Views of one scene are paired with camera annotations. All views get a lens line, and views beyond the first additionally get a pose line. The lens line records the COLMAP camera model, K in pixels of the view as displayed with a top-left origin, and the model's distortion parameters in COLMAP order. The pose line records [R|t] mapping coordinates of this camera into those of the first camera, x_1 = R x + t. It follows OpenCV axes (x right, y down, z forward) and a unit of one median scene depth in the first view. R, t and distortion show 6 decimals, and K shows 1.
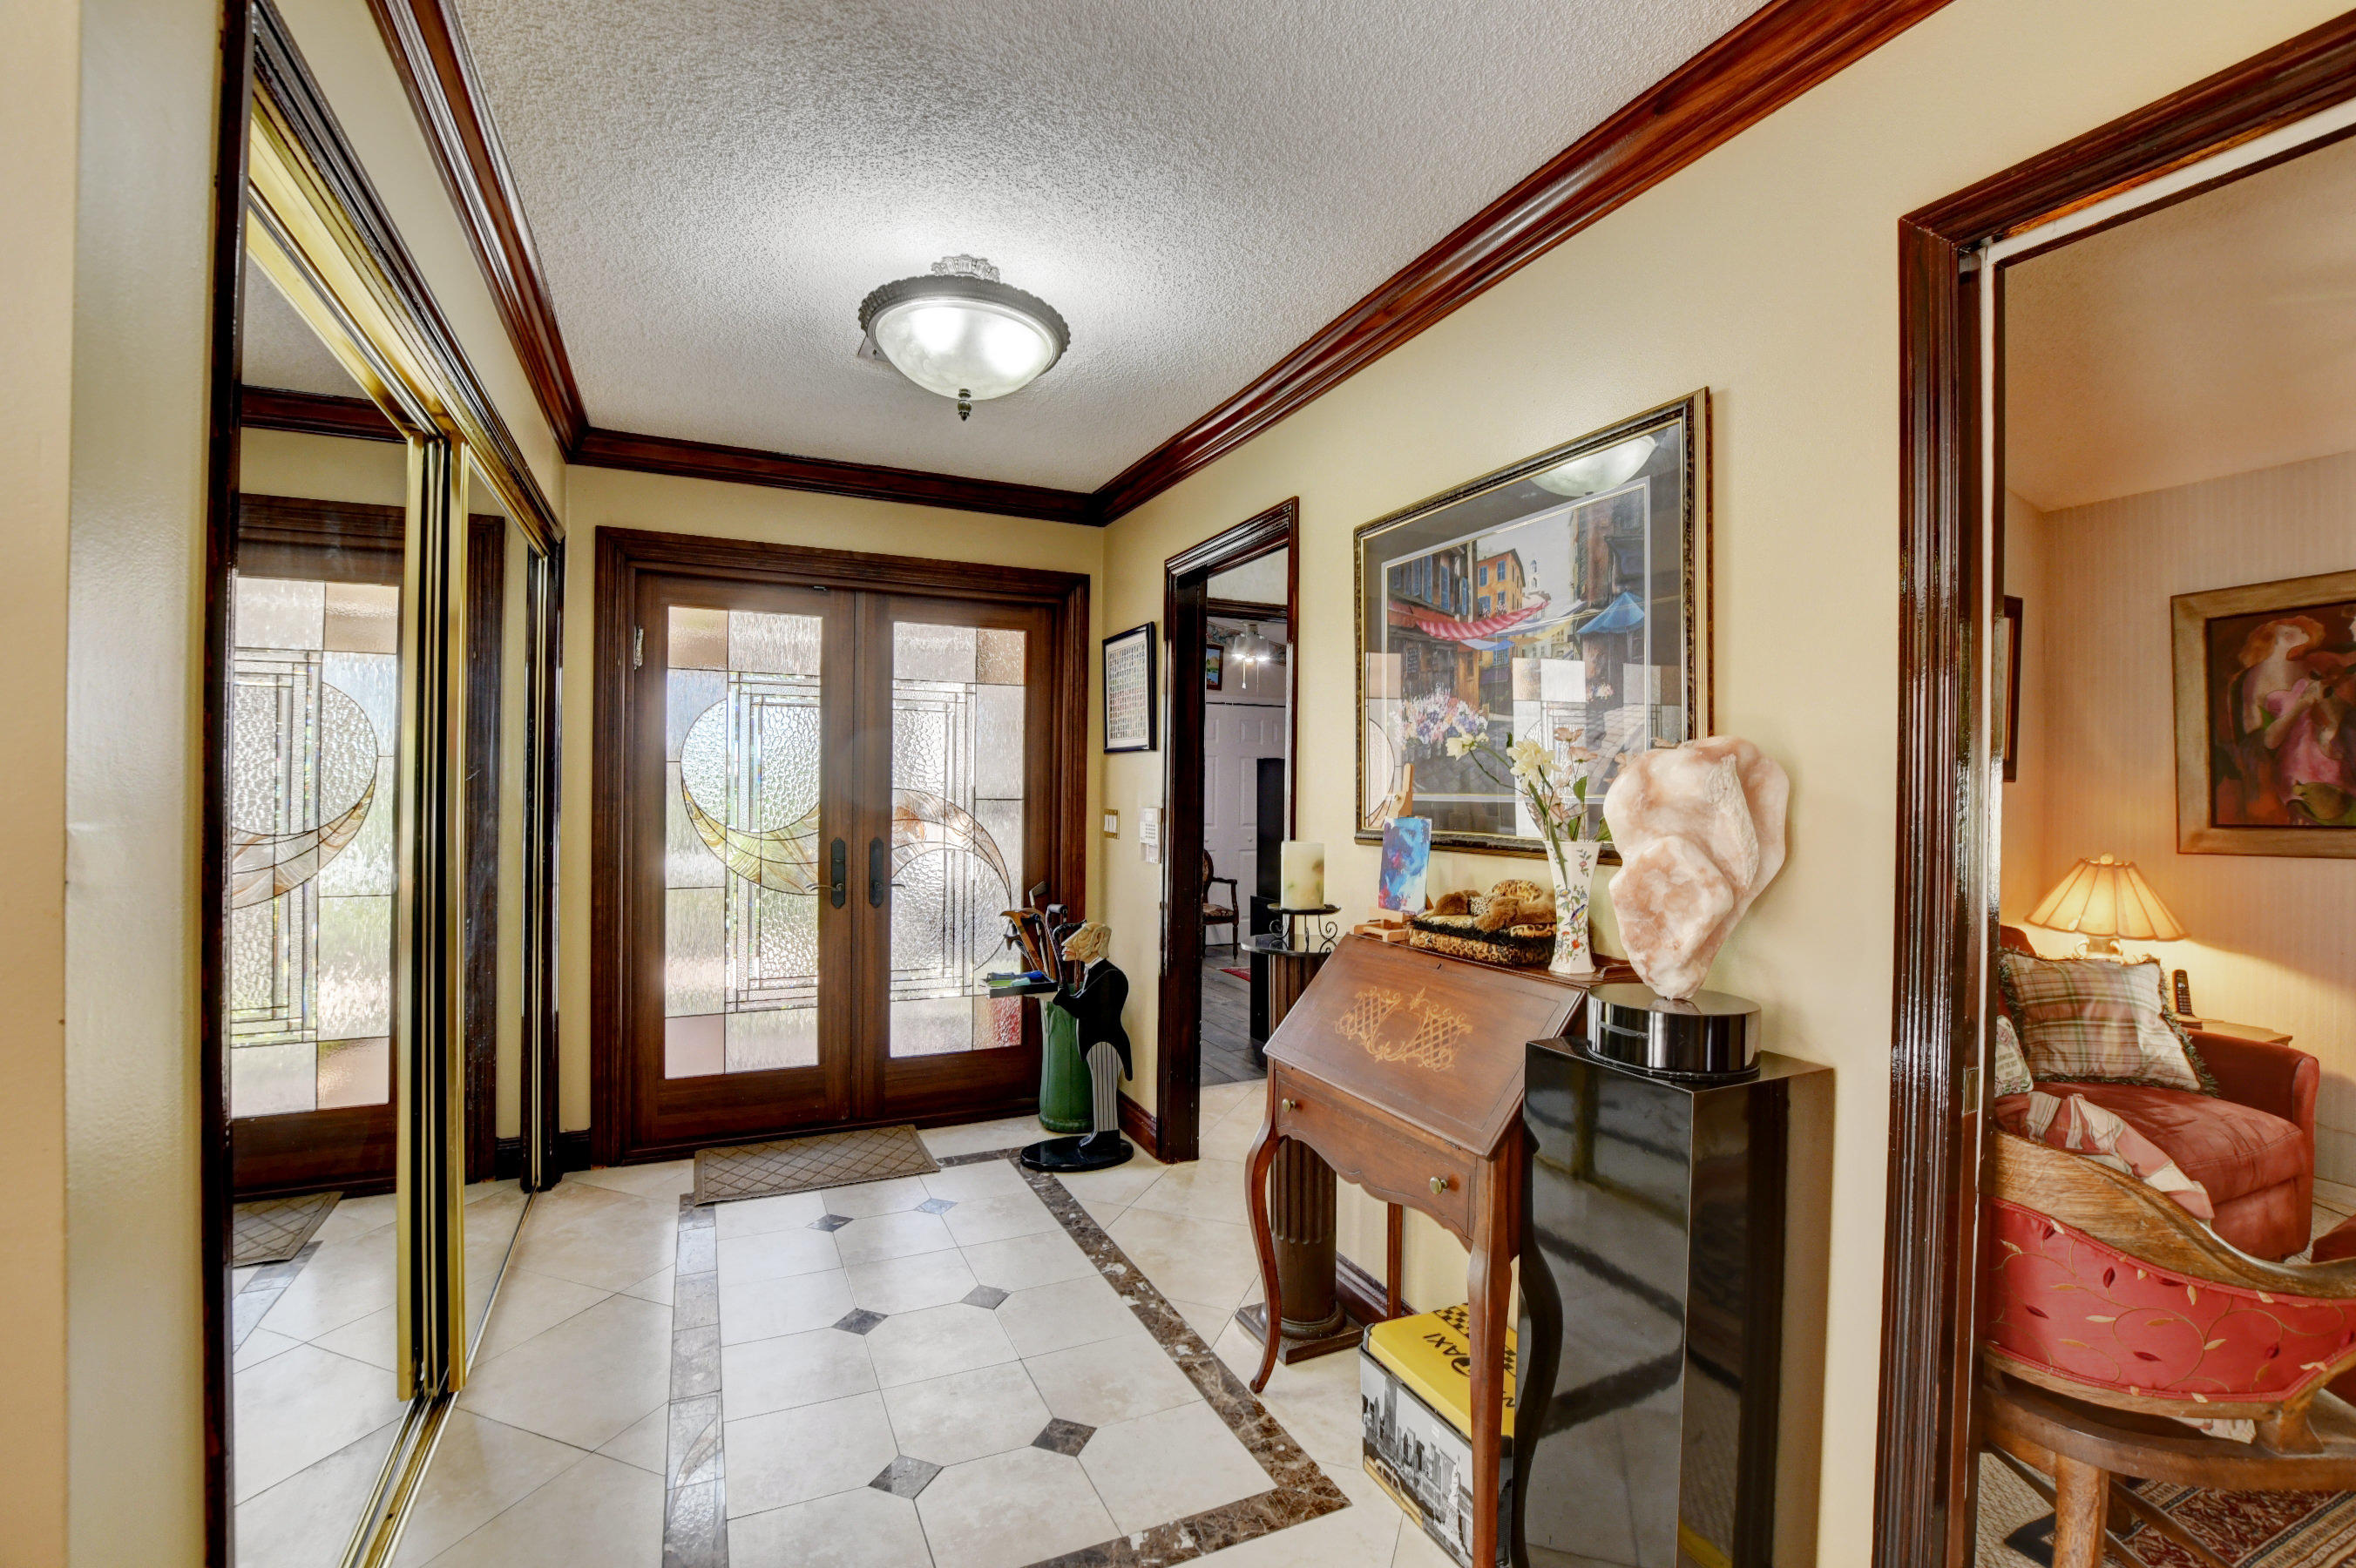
lens RADIAL K [[1052.4, 0, 1178.0], [0, 1052.4, 784.0], [0, 0, 1]] dist [-0.043113, 0.000020]
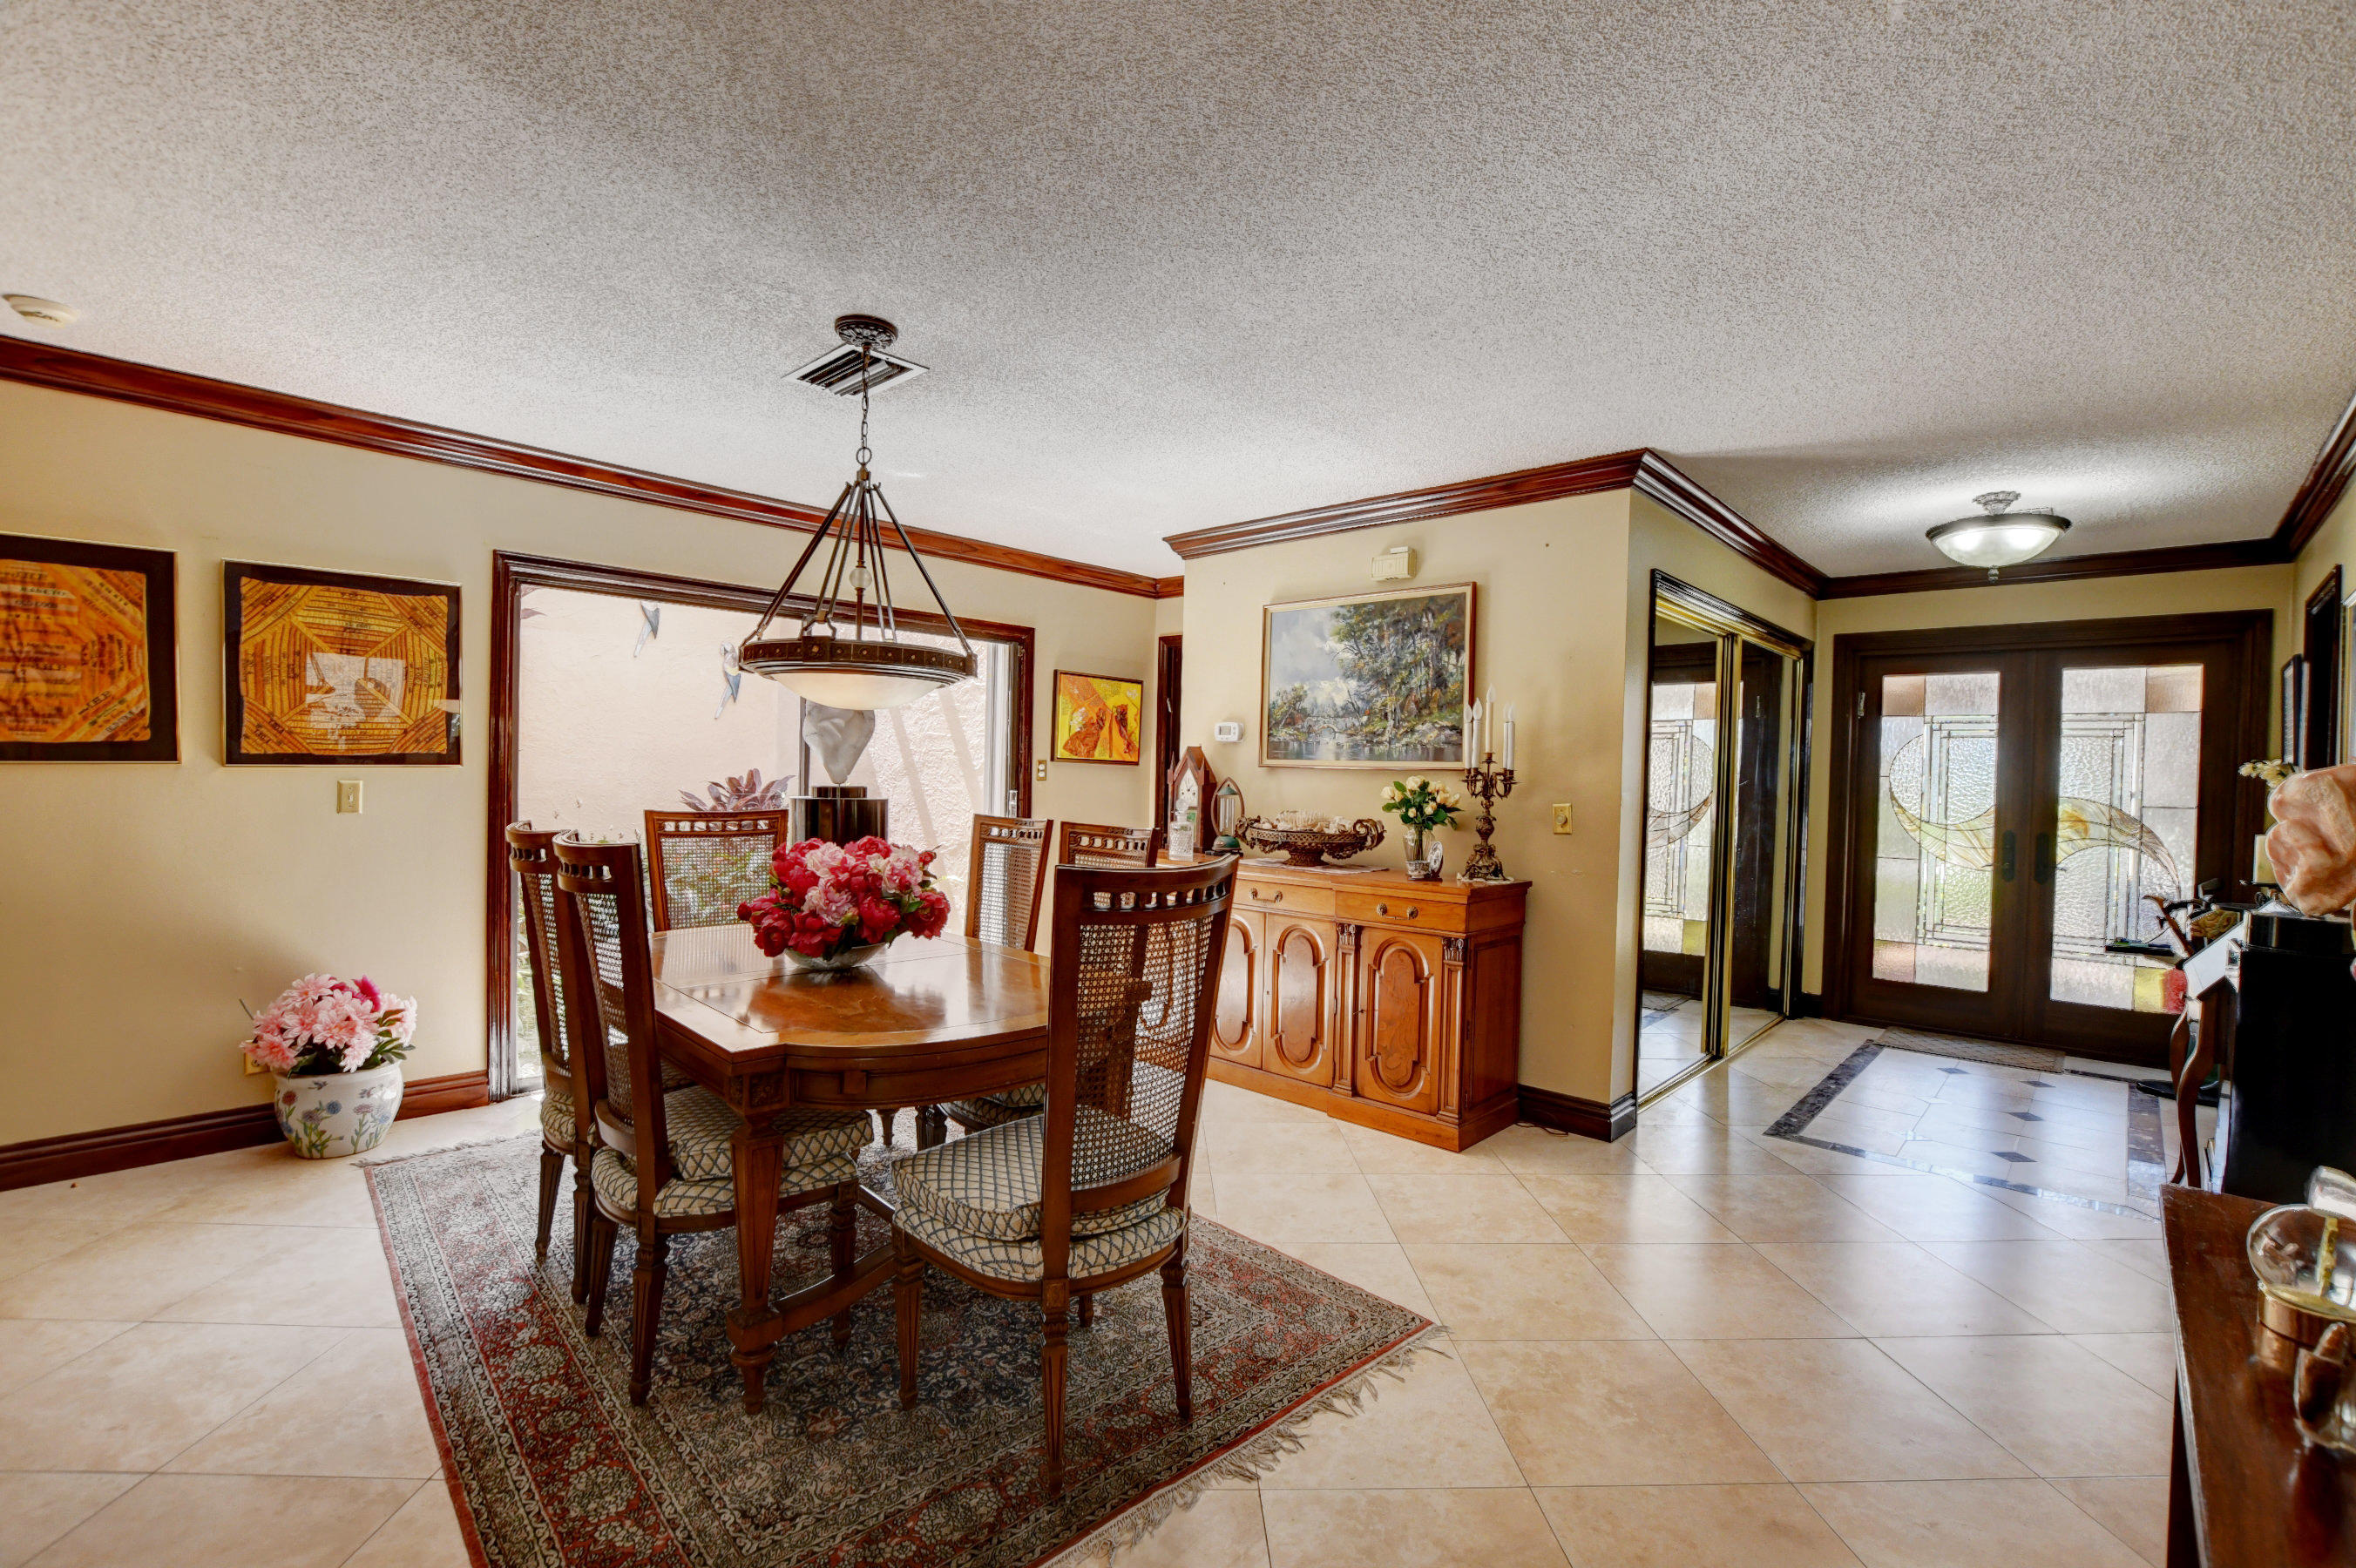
lens RADIAL K [[1052.4, 0, 1178.0], [0, 1052.4, 784.0], [0, 0, 1]] dist [-0.043113, 0.000020]
pose [[0.390067, 0.007500, -0.920756, 0.517939], [-0.017115, 0.999853, 0.000893, 0.006317], [0.920628, 0.015410, 0.390138, -0.569048]]
